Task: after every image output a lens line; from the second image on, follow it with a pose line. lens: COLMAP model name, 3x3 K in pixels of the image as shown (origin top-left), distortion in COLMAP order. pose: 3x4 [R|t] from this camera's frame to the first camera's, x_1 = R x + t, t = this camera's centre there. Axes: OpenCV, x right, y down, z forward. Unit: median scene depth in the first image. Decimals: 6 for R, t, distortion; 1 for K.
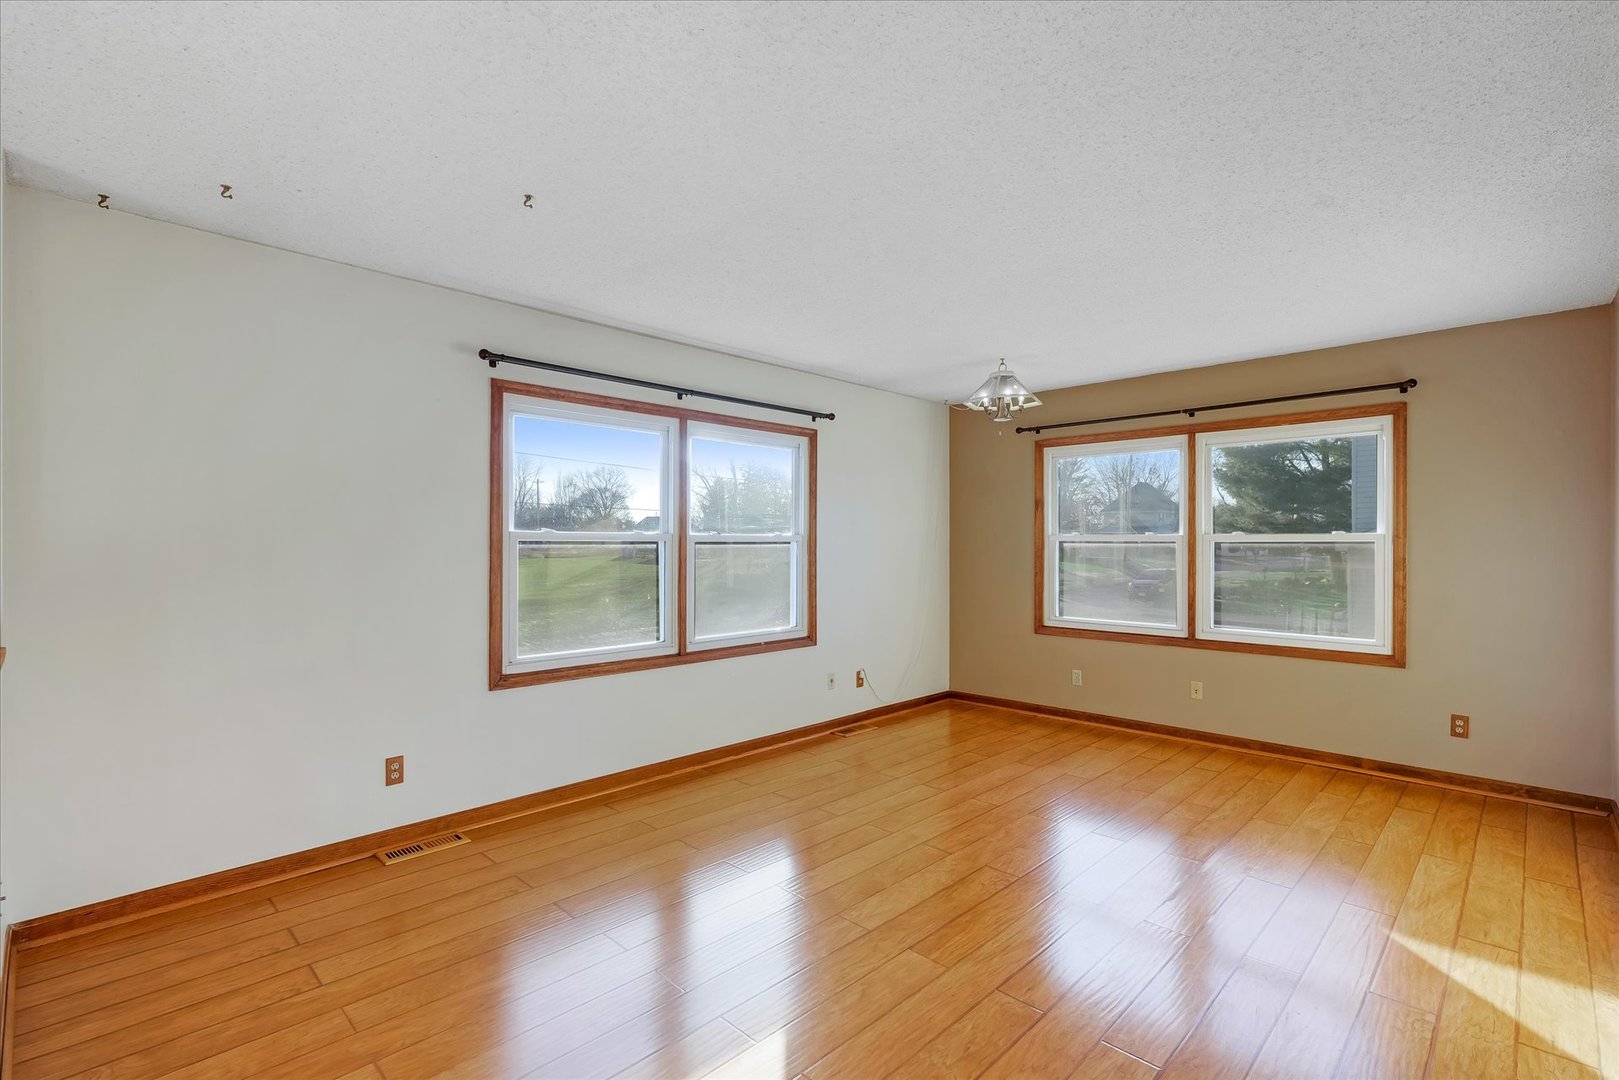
lens RADIAL K [[742.1, 0, 809.5], [0, 742.1, 540.0], [0, 0, 1]] dist [0.001470, -0.000361]
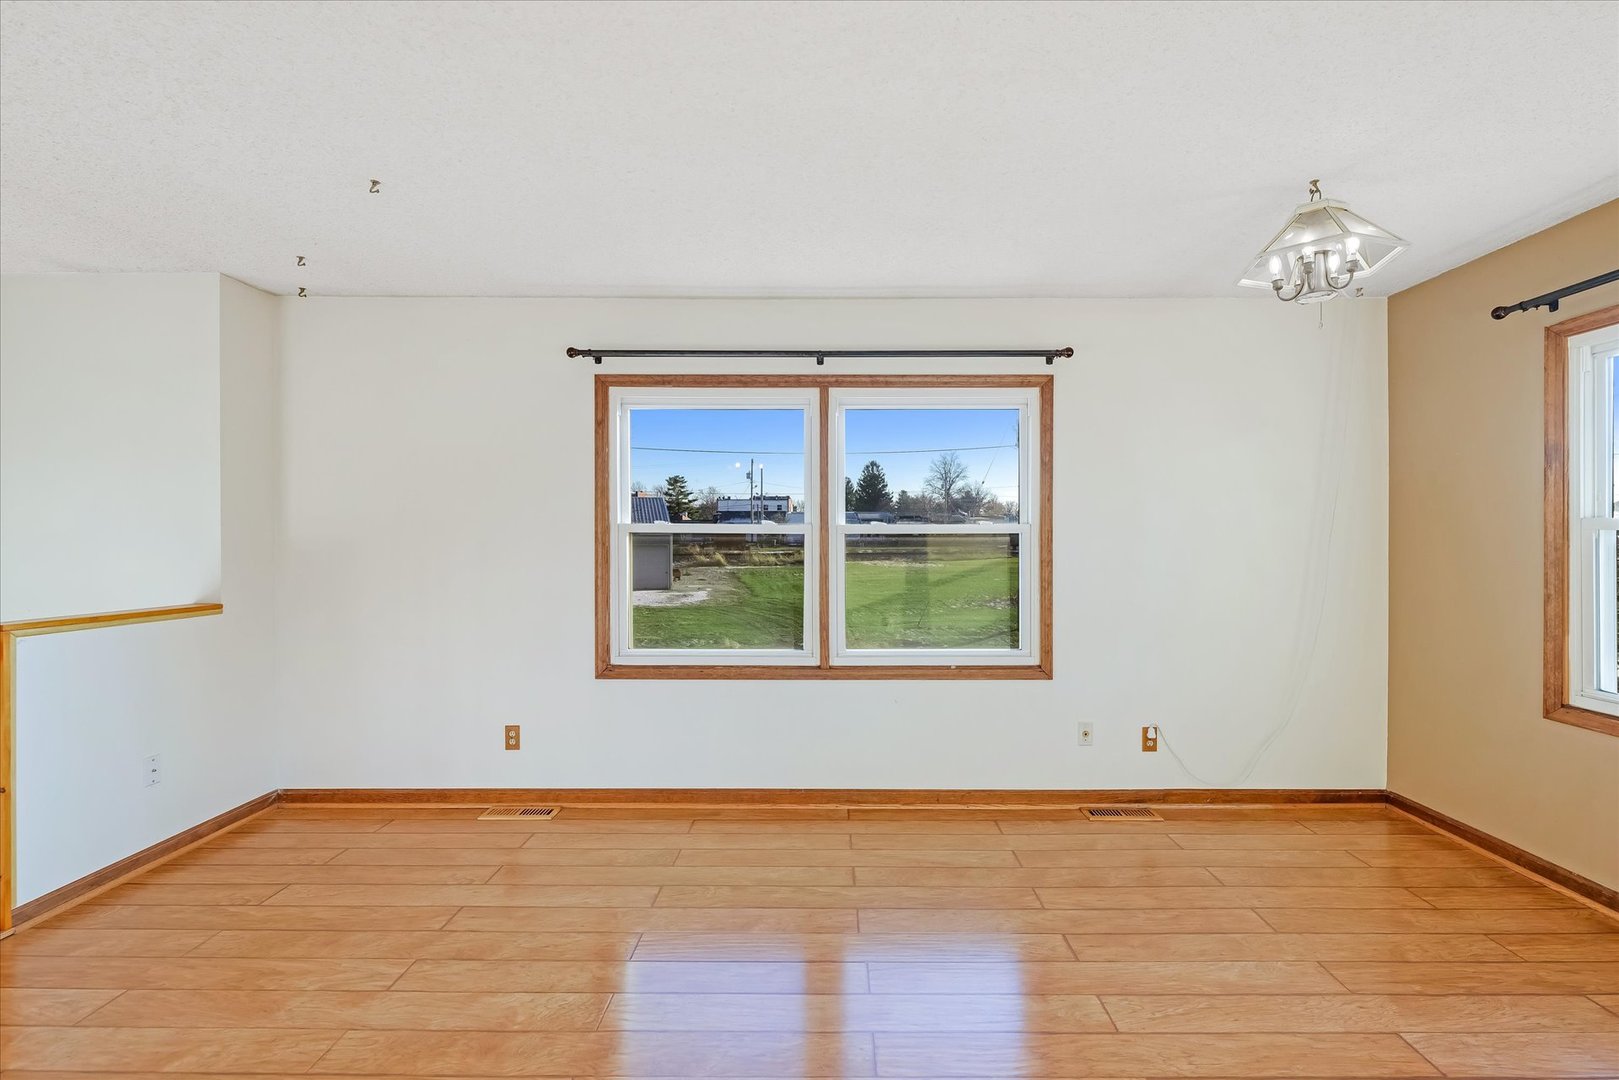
lens RADIAL K [[718.1, 0, 838.4], [0, 718.1, 539.8], [0, 0, 1]] dist [-0.001128, 0.000693]
pose [[0.700033, 0.001494, -0.714109, 0.458986], [0.002880, 0.999984, 0.004916, 0.005659], [0.714105, -0.005498, 0.700017, 0.483021]]
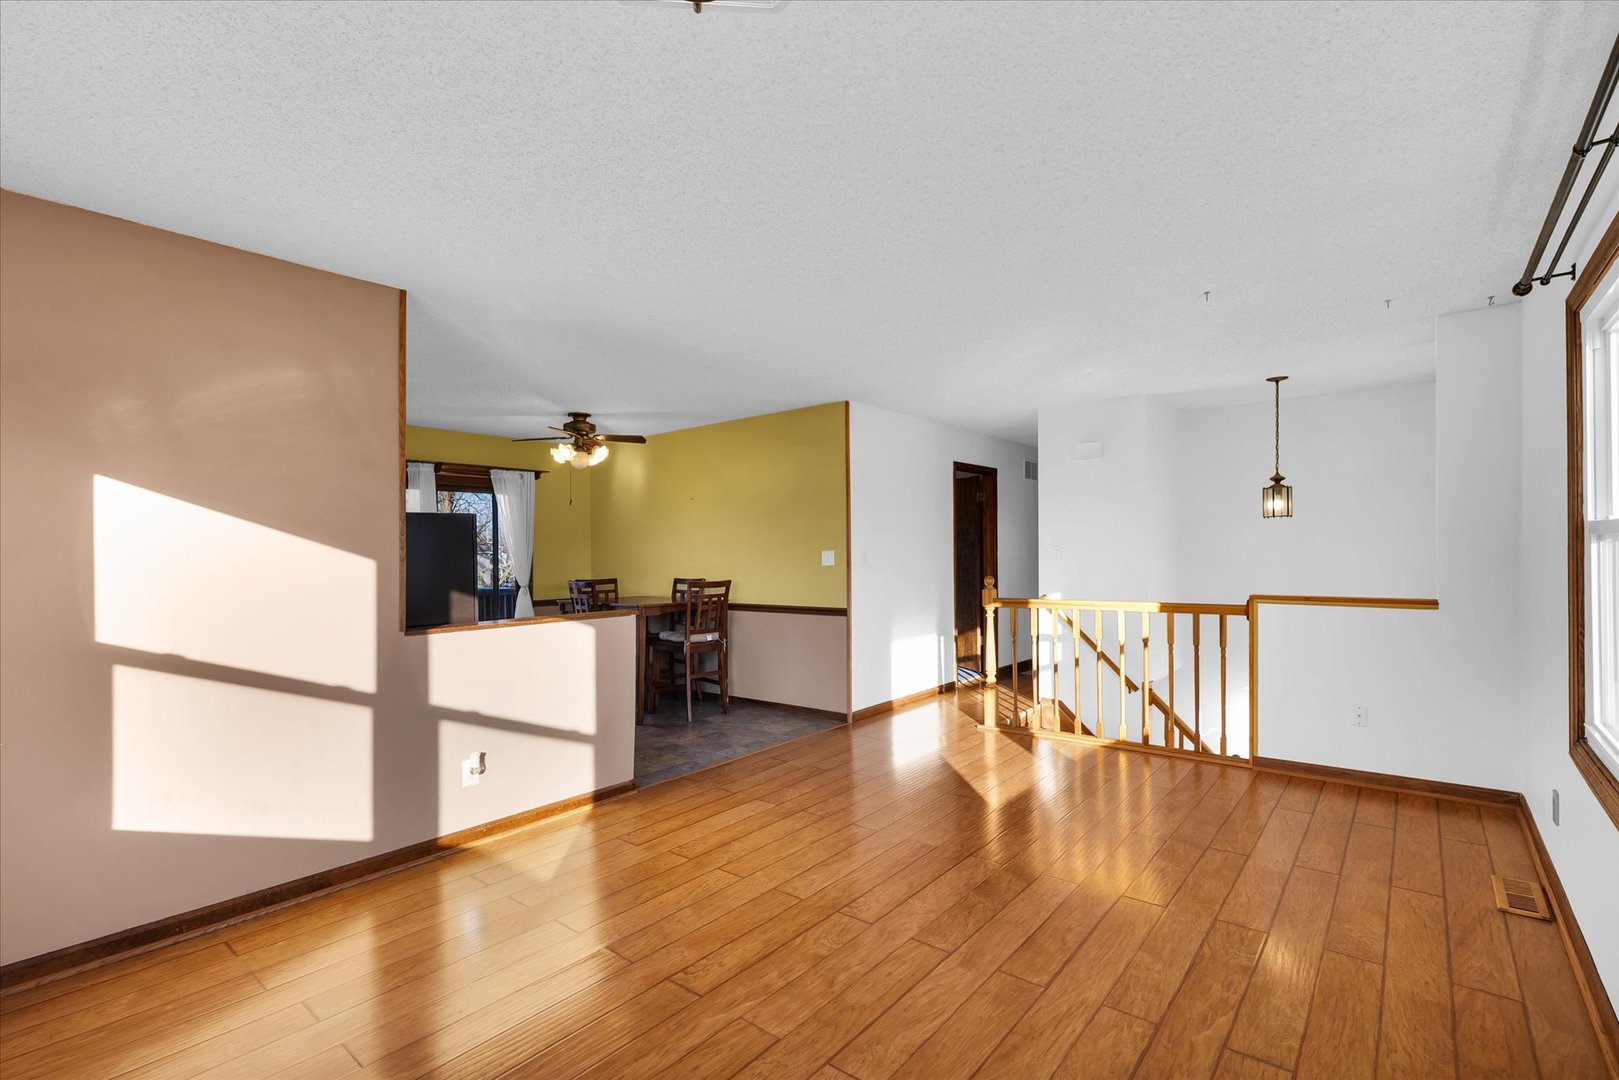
lens RADIAL K [[742.1, 0, 809.5], [0, 742.1, 540.0], [0, 0, 1]] dist [0.001470, -0.000361]
pose [[-0.996481, 0.013763, -0.082677, 0.292418], [0.015366, 0.999706, -0.018782, 0.006132], [0.082394, -0.019987, -0.996399, 1.454694]]
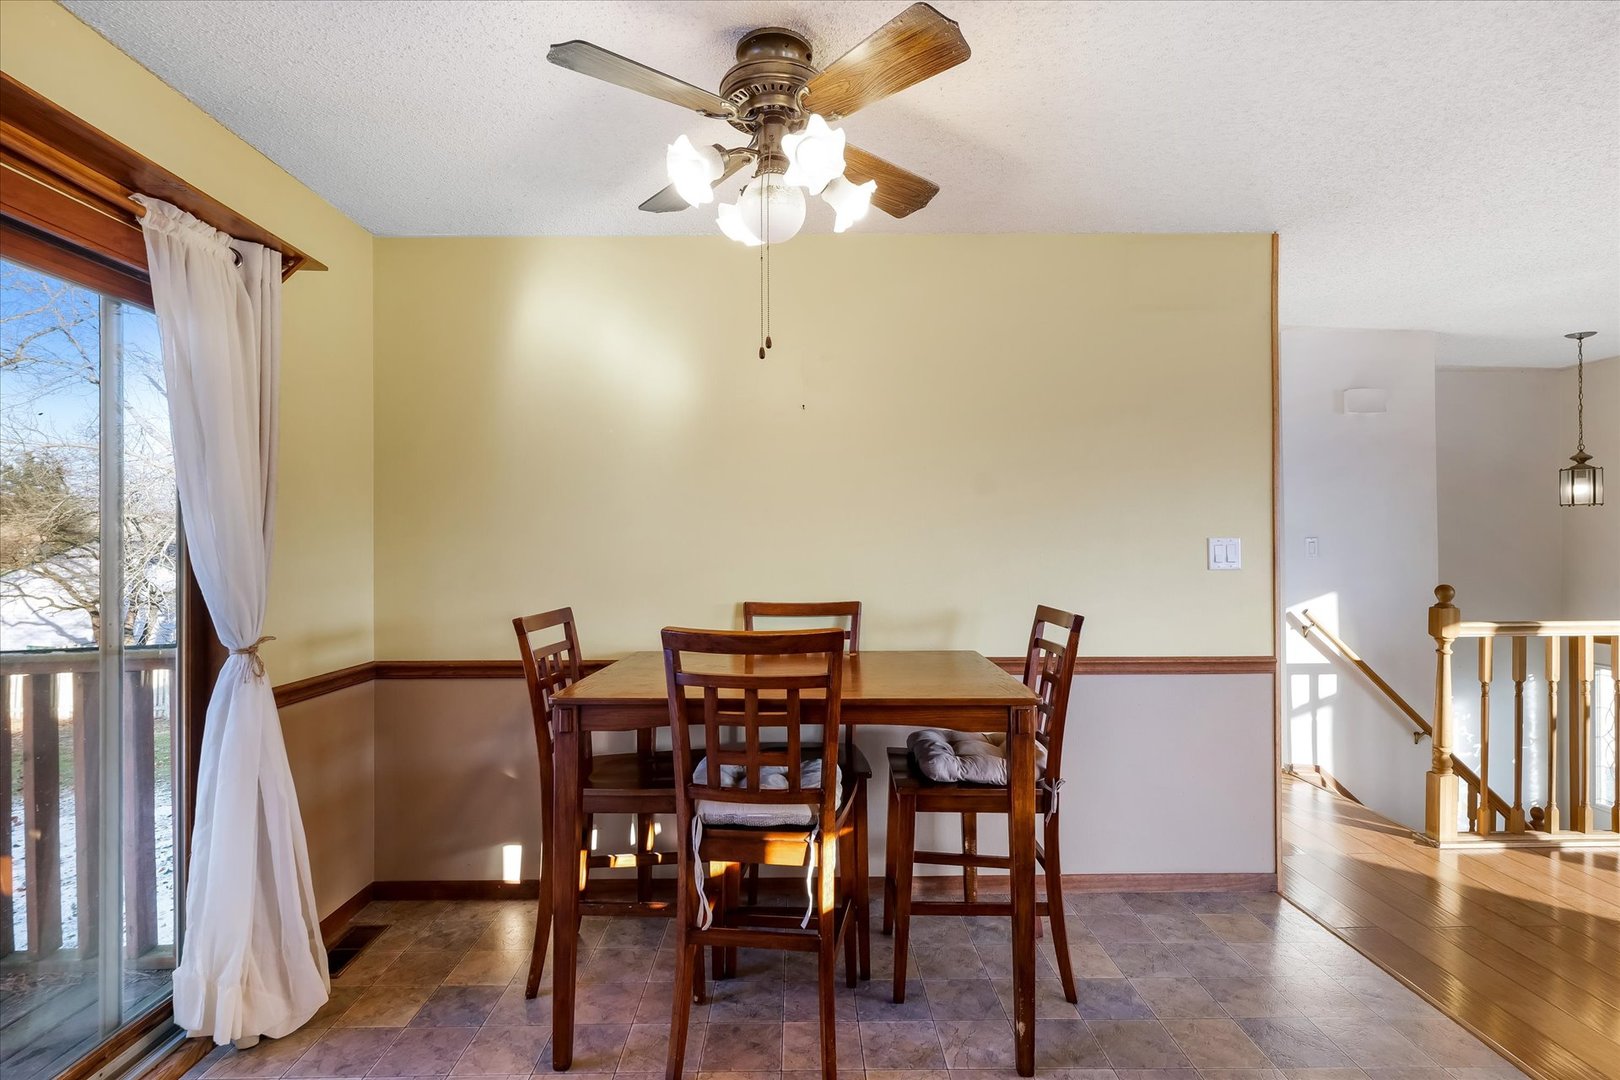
lens RADIAL K [[807.9, 0, 810.0], [0, 807.9, 540.0], [0, 0, 1]] dist [-0.002975, -0.000821]
pose [[-0.706452, -0.000909, -0.707760, 0.958357], [0.002829, 0.999988, -0.004108, 0.004923], [0.707755, -0.004905, -0.706441, 0.239279]]
